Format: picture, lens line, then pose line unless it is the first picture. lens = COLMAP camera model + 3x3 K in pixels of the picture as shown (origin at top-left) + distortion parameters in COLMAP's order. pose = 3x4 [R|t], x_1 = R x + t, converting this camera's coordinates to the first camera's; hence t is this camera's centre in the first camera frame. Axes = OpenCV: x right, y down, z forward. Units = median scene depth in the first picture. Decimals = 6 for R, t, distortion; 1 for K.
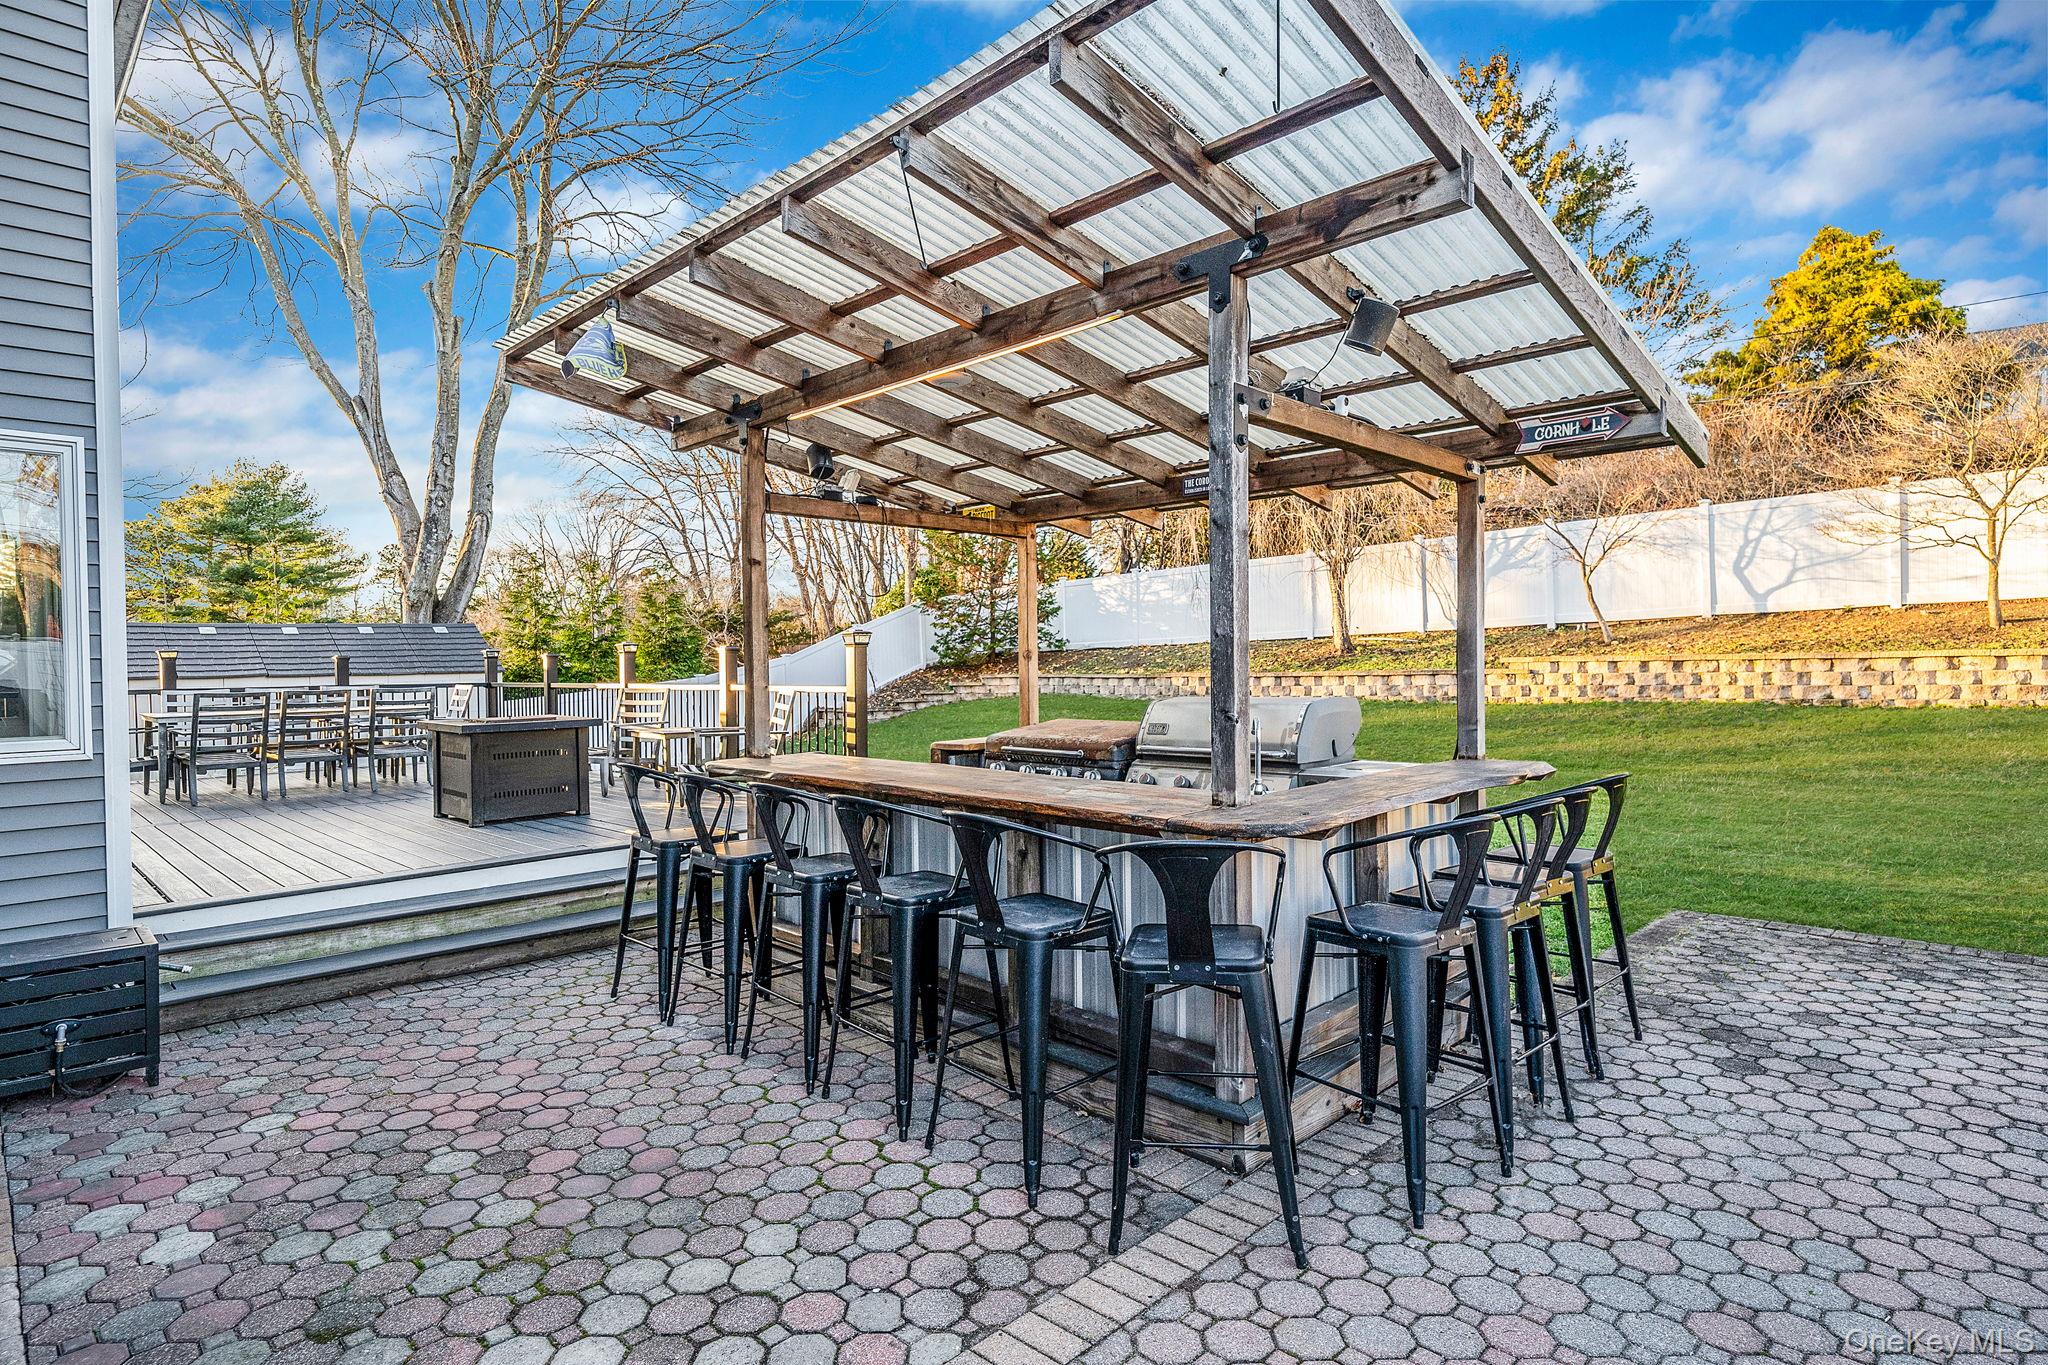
lens RADIAL K [[1057.6, 0, 1029.0], [0, 1057.6, 664.1], [0, 0, 1]] dist [0.001825, 0.000548]
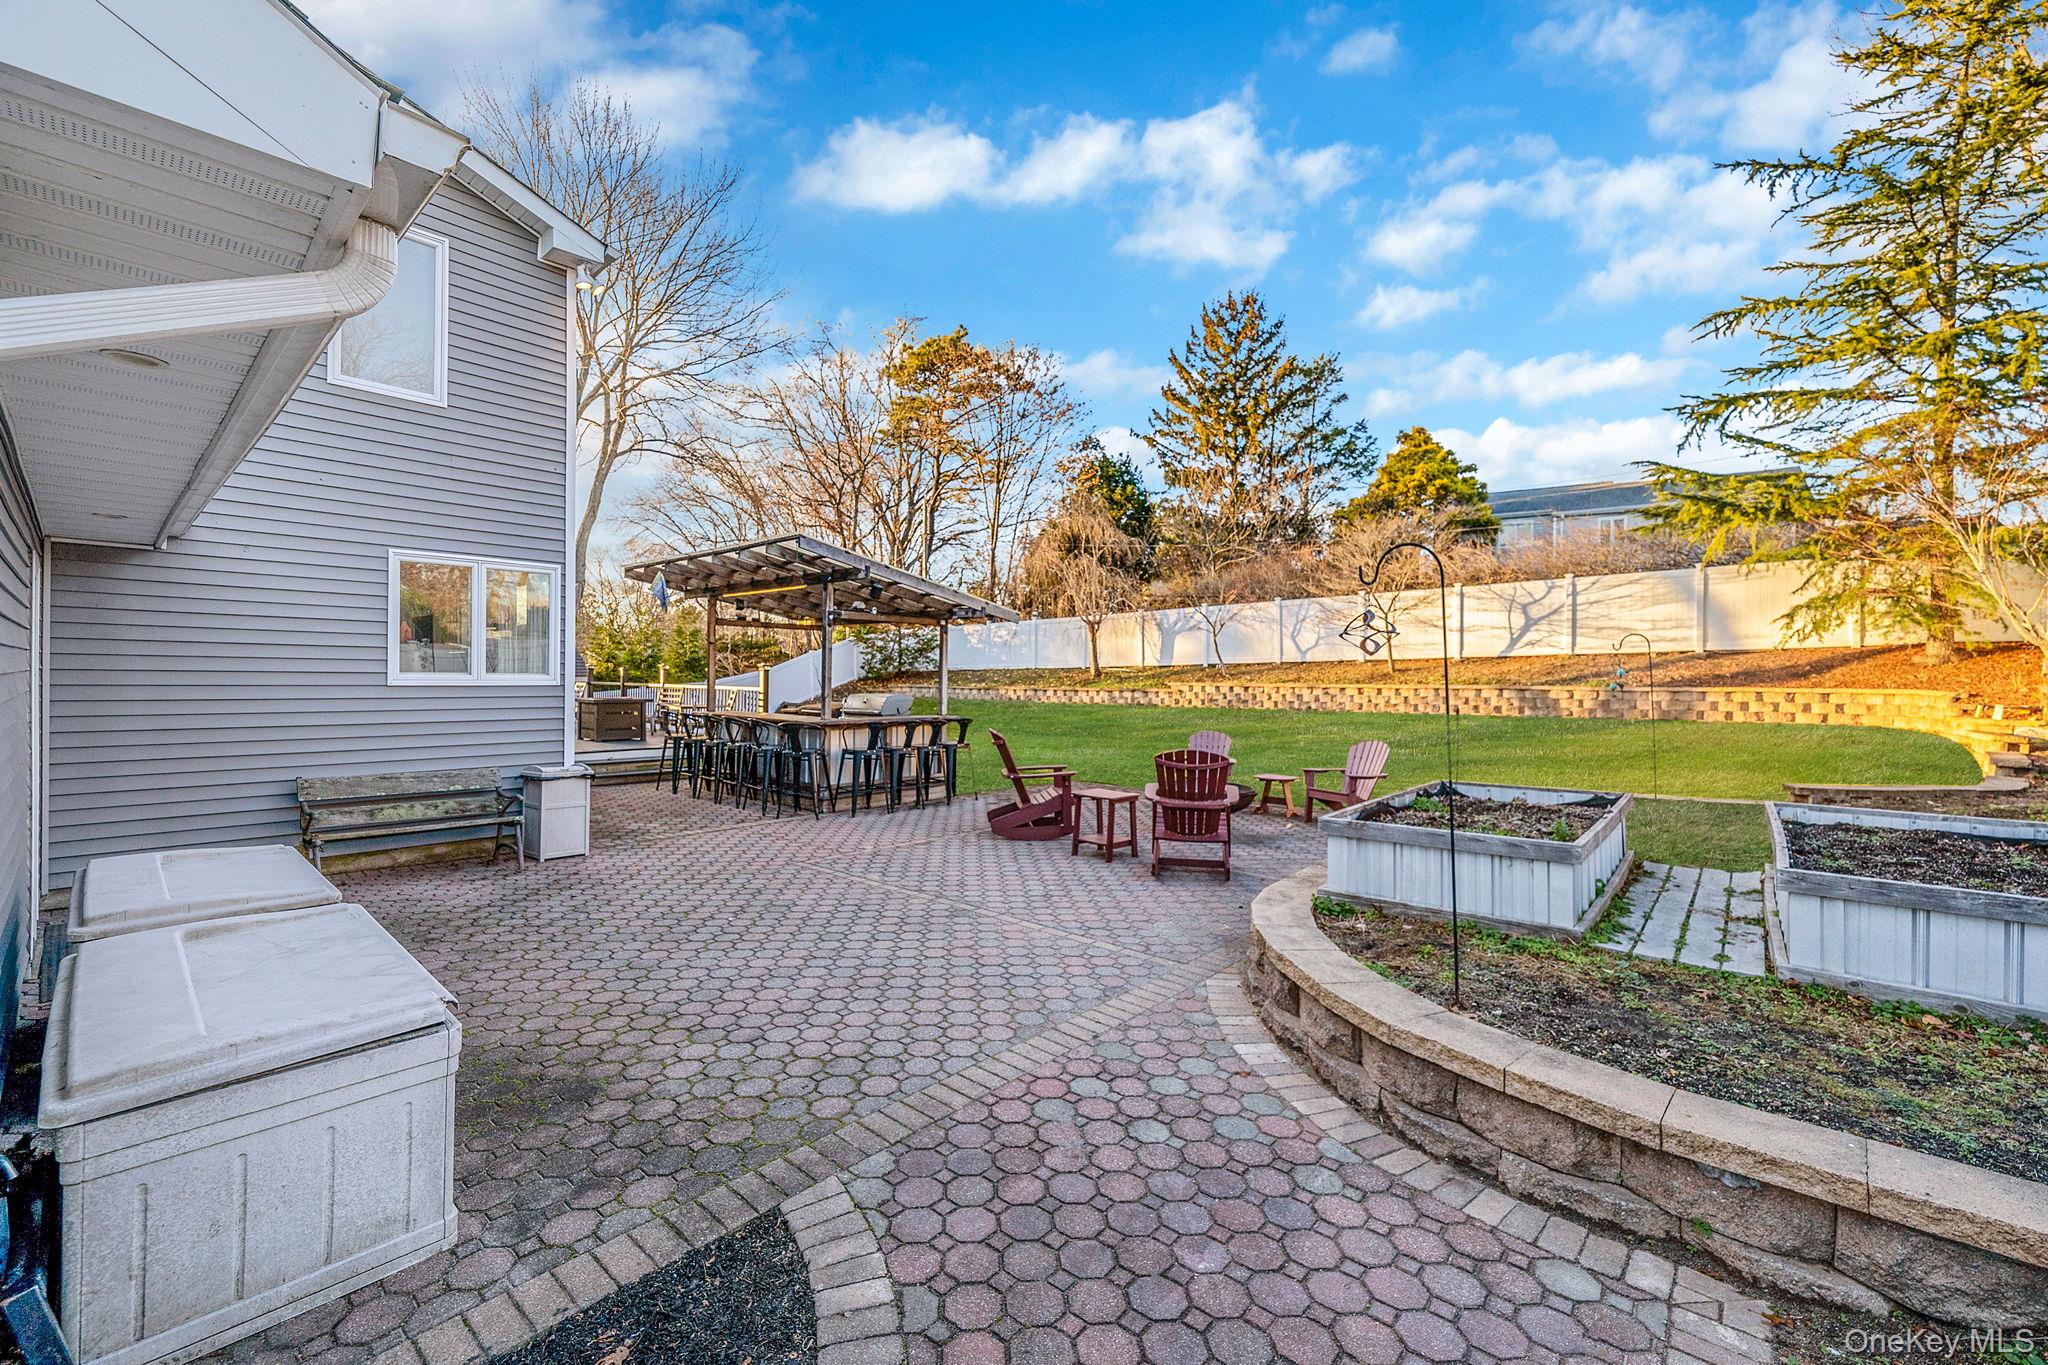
lens RADIAL K [[811.3, 0, 1024.0], [0, 811.3, 682.5], [0, 0, 1]] dist [0.000235, 0.000237]
pose [[0.998147, 0.026314, 0.054867, 0.140682], [-0.026606, 0.999635, 0.004598, -0.006148], [-0.054726, -0.006049, 0.998483, -0.373479]]
